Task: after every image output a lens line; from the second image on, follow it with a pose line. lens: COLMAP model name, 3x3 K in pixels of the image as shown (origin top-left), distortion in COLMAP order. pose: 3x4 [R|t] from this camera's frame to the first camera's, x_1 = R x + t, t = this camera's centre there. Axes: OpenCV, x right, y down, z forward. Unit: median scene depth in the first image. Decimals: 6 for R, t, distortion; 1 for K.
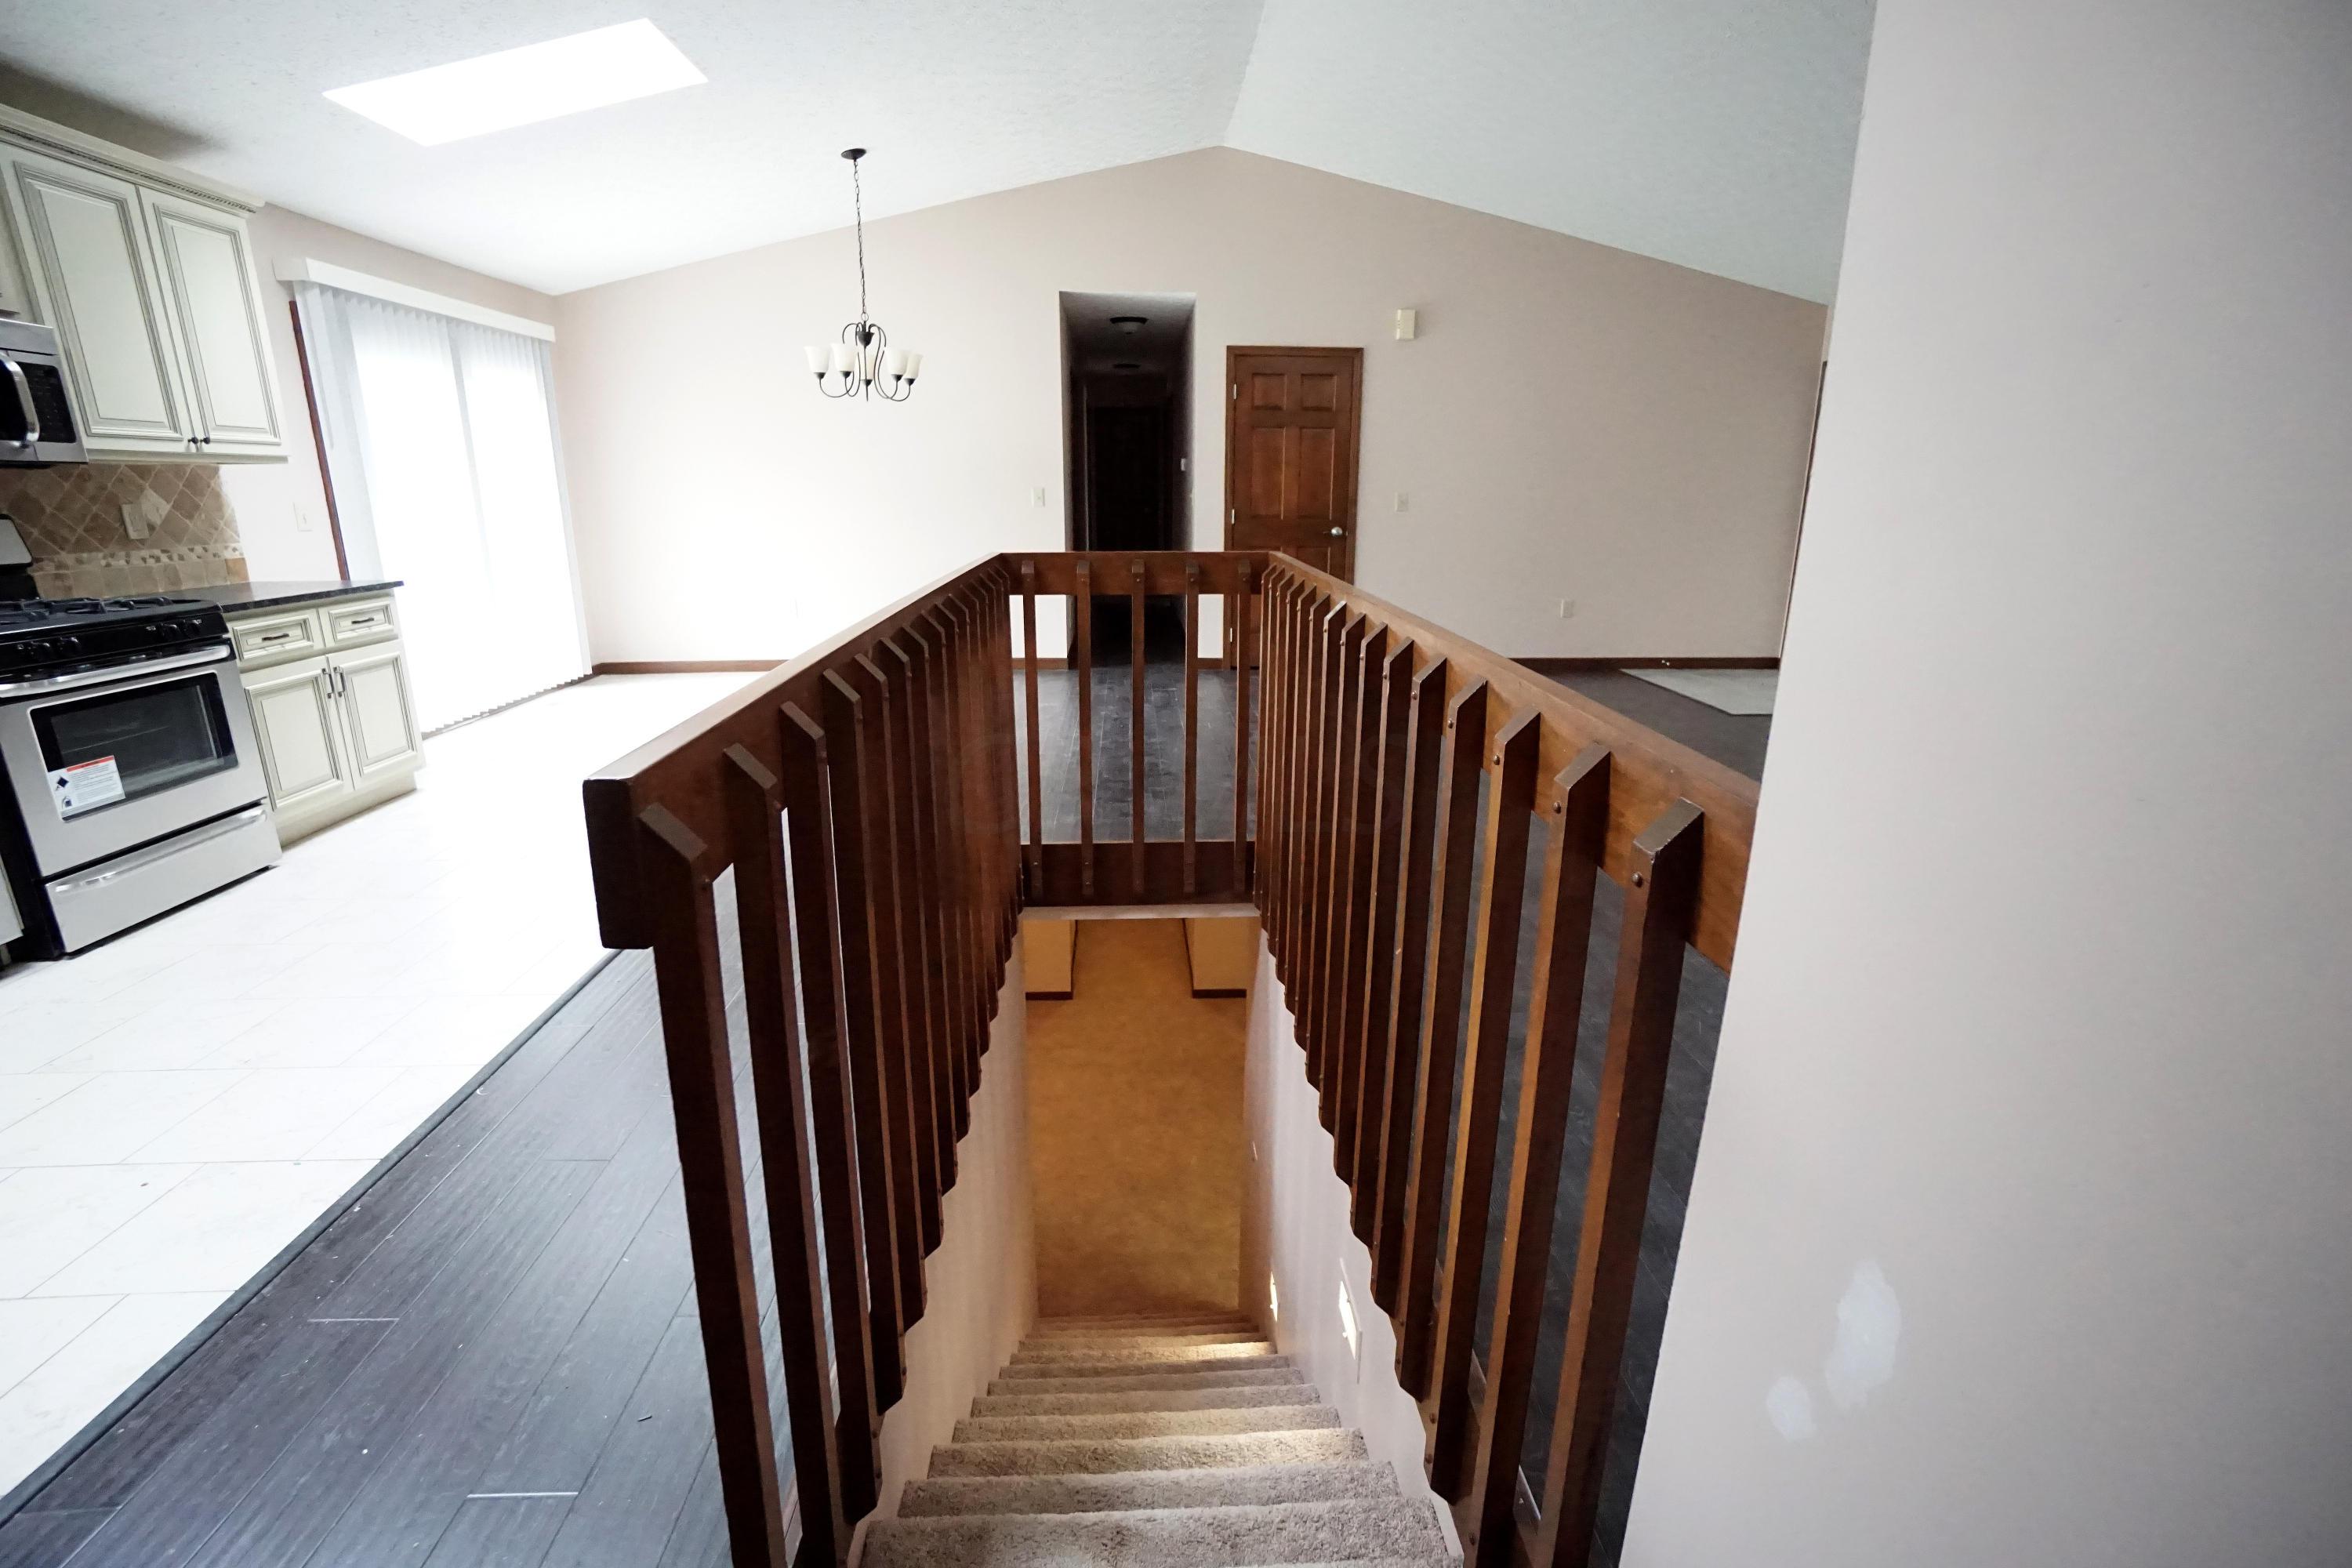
lens RADIAL K [[1037.7, 0, 1176.7], [0, 1037.7, 767.4], [0, 0, 1]] dist [-0.064411, 0.023006]
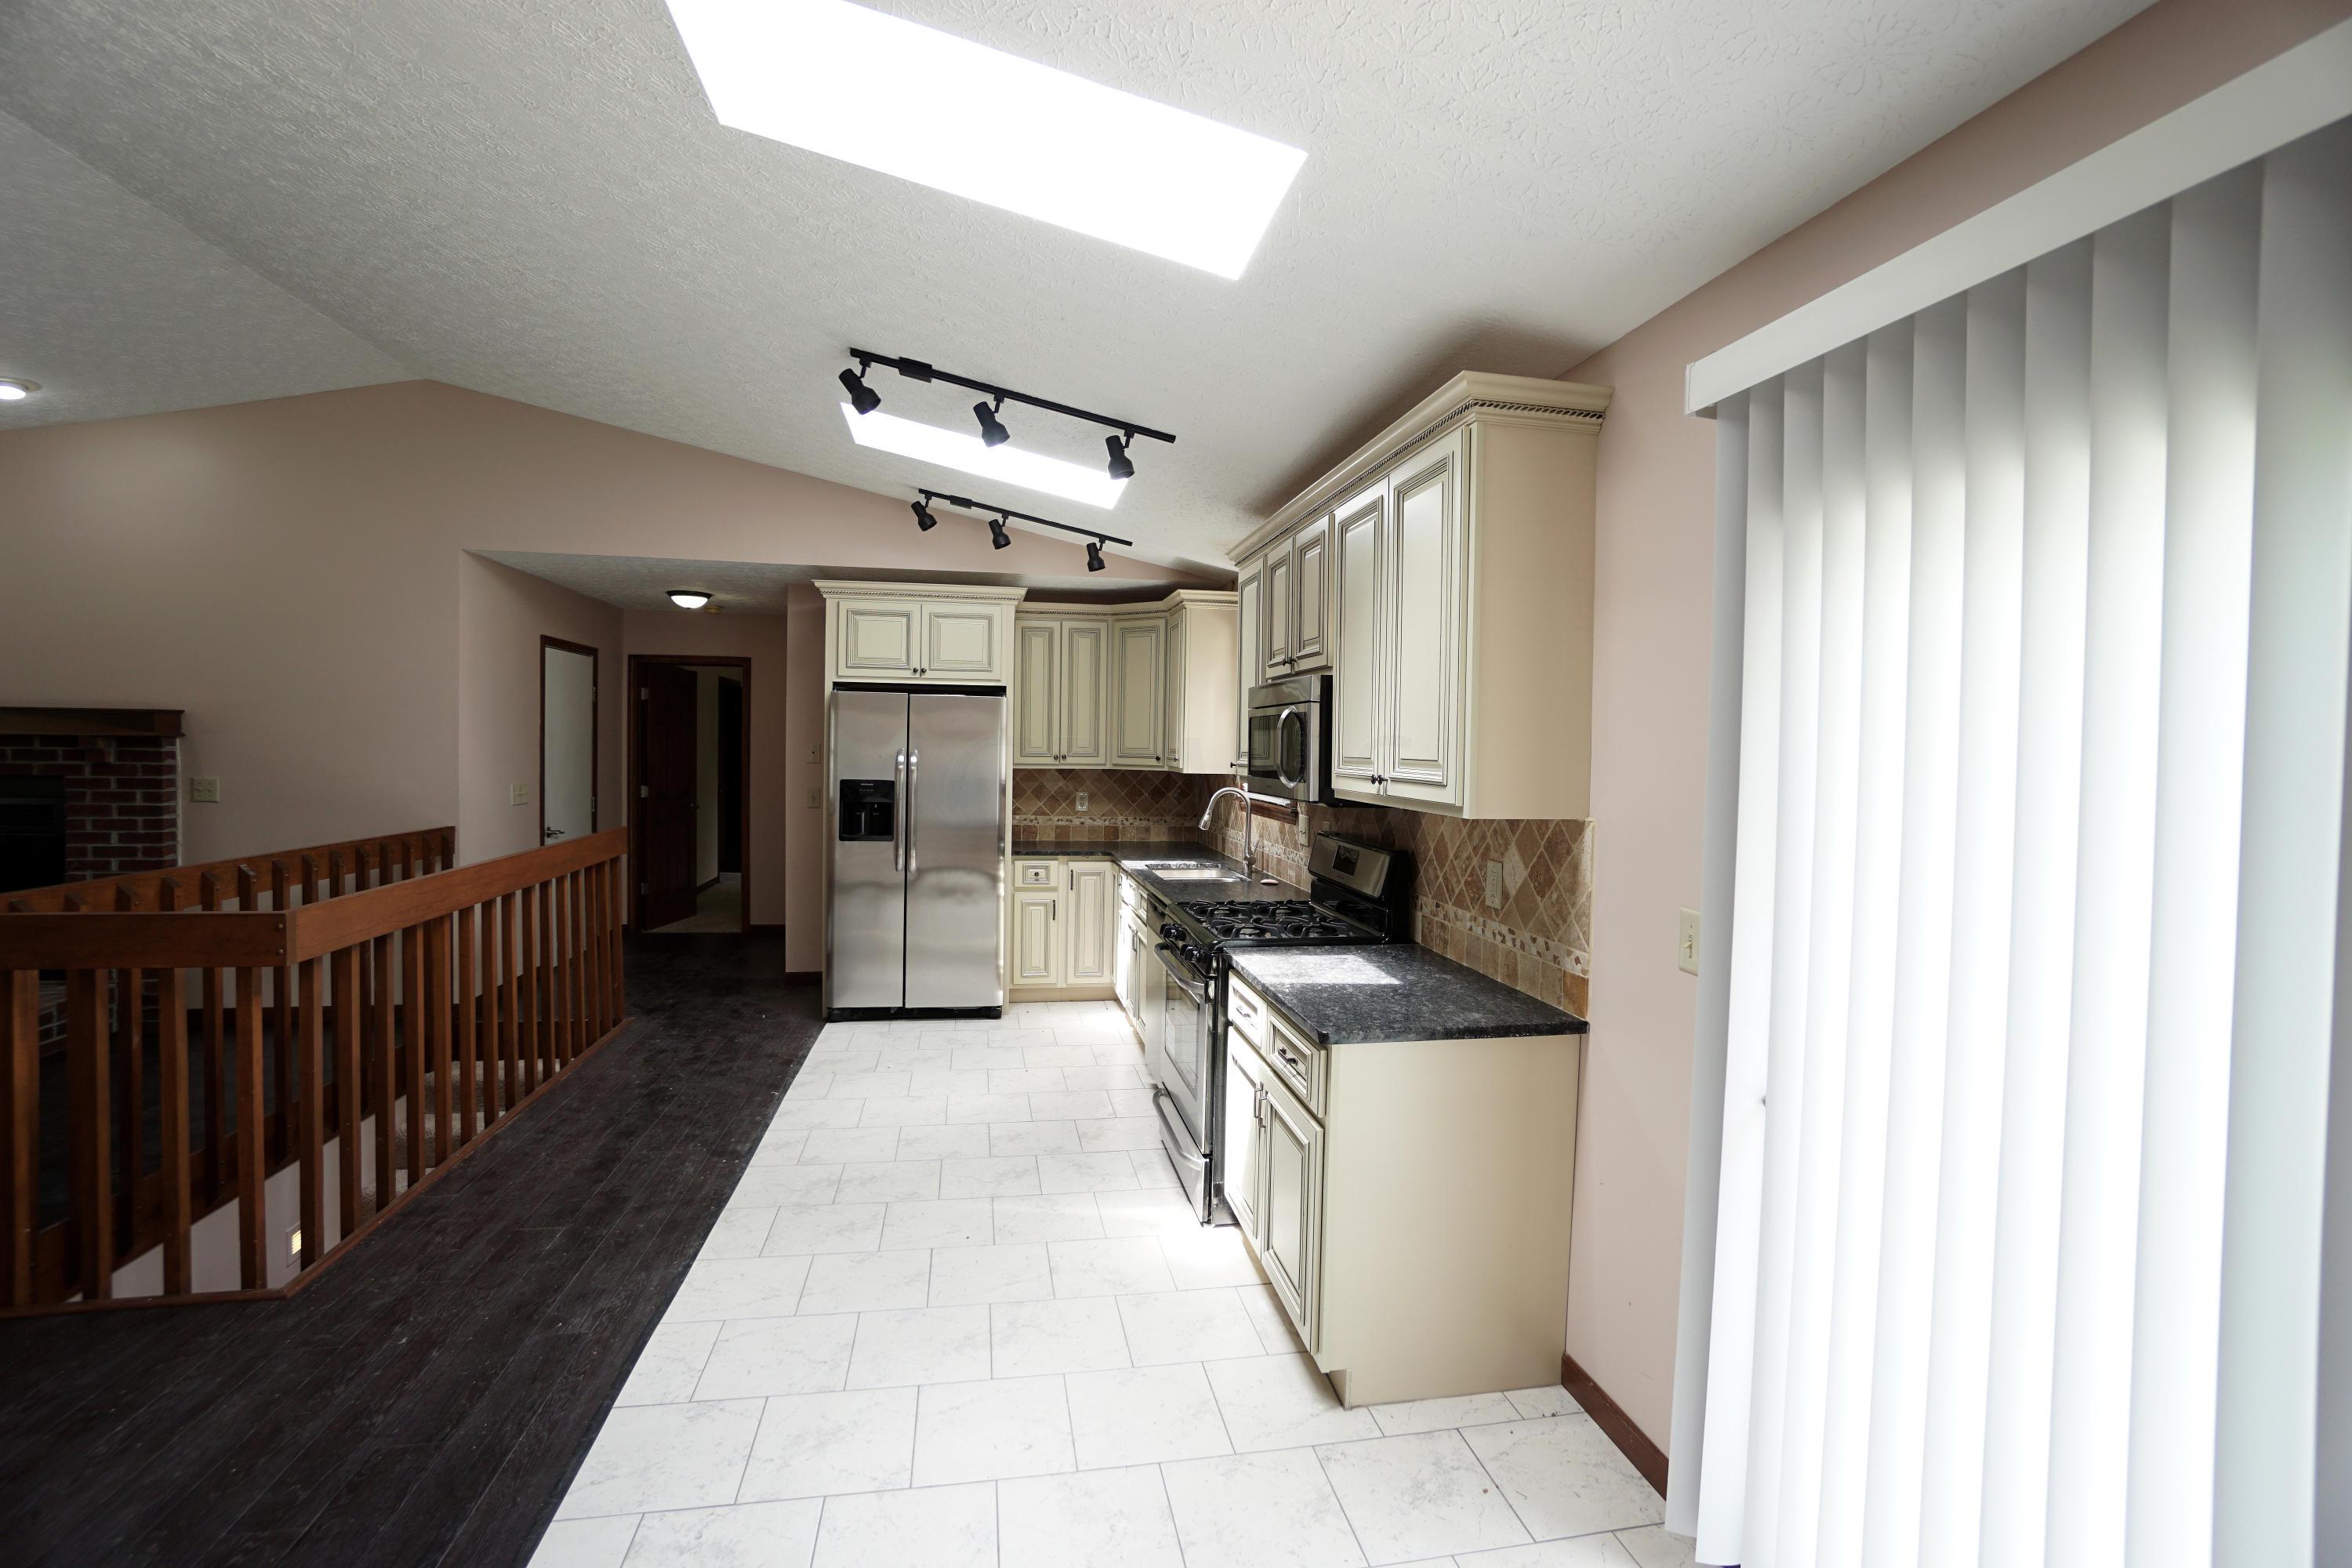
lens RADIAL K [[1037.7, 0, 1176.7], [0, 1037.7, 767.4], [0, 0, 1]] dist [-0.064411, 0.023006]
pose [[-0.989398, -0.019313, -0.143941, -0.688060], [-0.060198, 0.956504, 0.285441, -0.527982], [0.132168, 0.291080, -0.947525, 1.644360]]
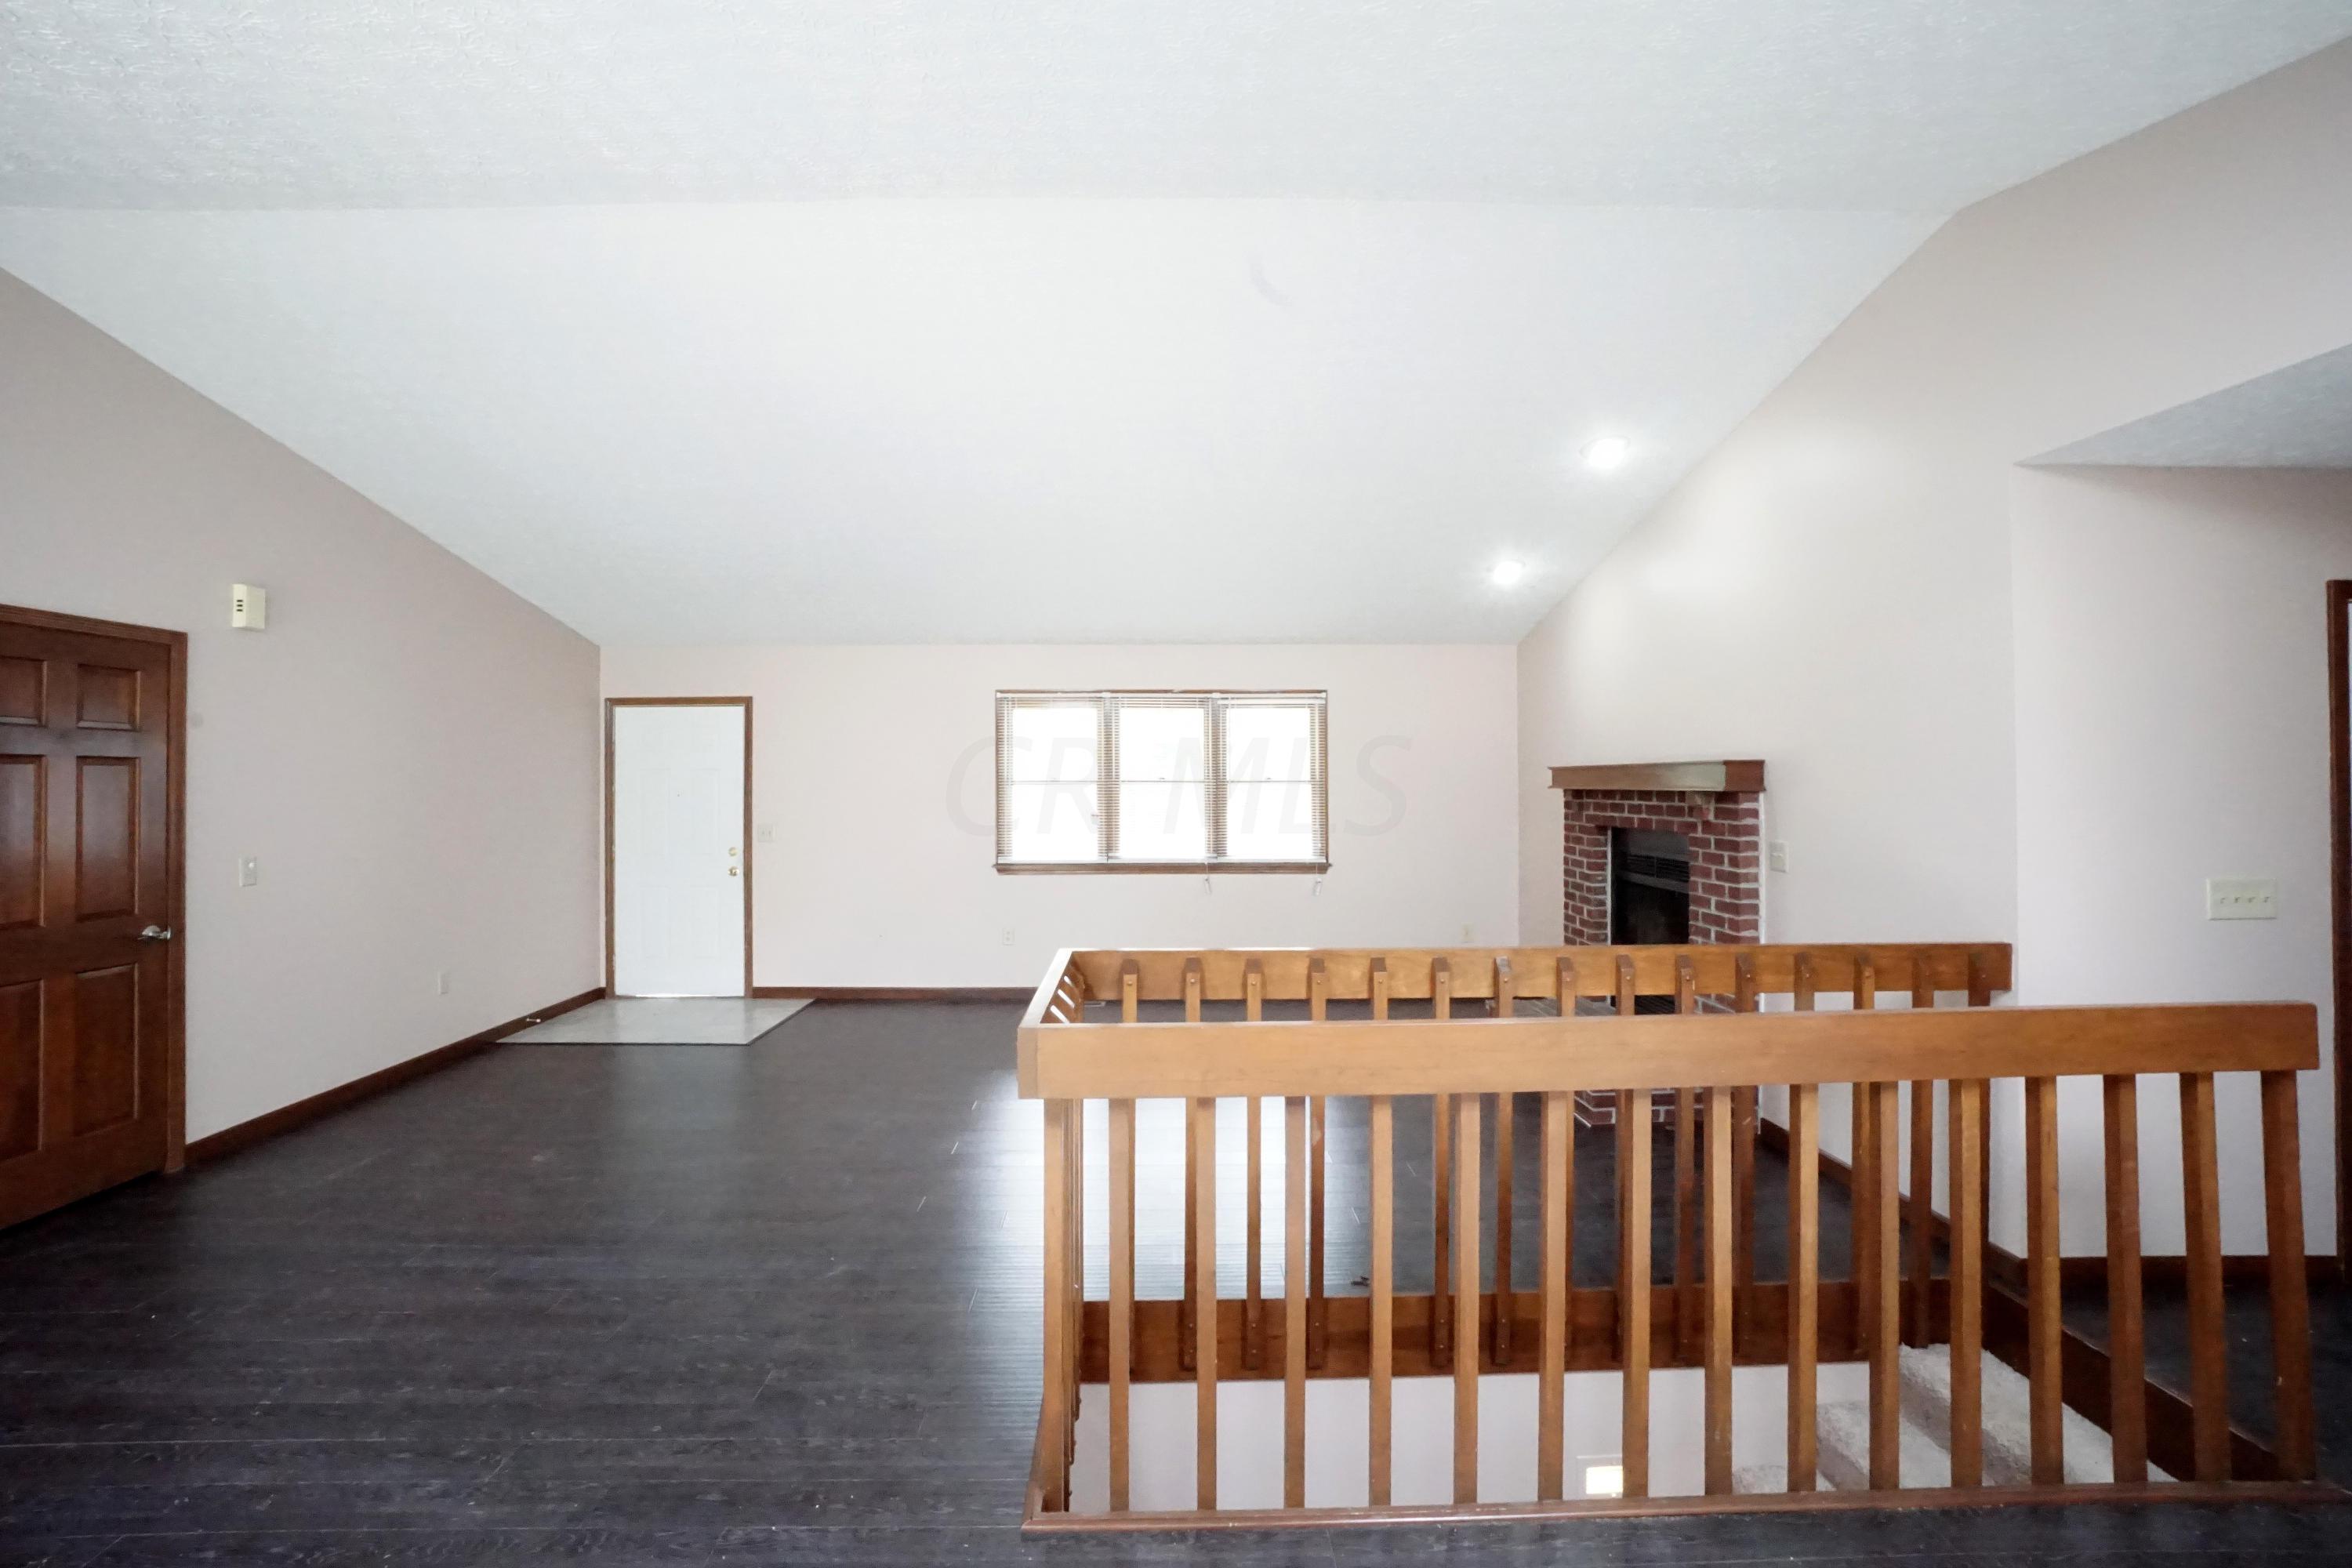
lens RADIAL K [[1027.2, 0, 1176.0], [0, 1027.2, 784.0], [0, 0, 1]] dist [-0.061499, 0.000151]
pose [[0.009194, -0.005840, 0.999941, -0.699380], [0.267292, 0.963610, 0.003170, -0.293061], [-0.963572, 0.267247, 0.010421, 0.808448]]
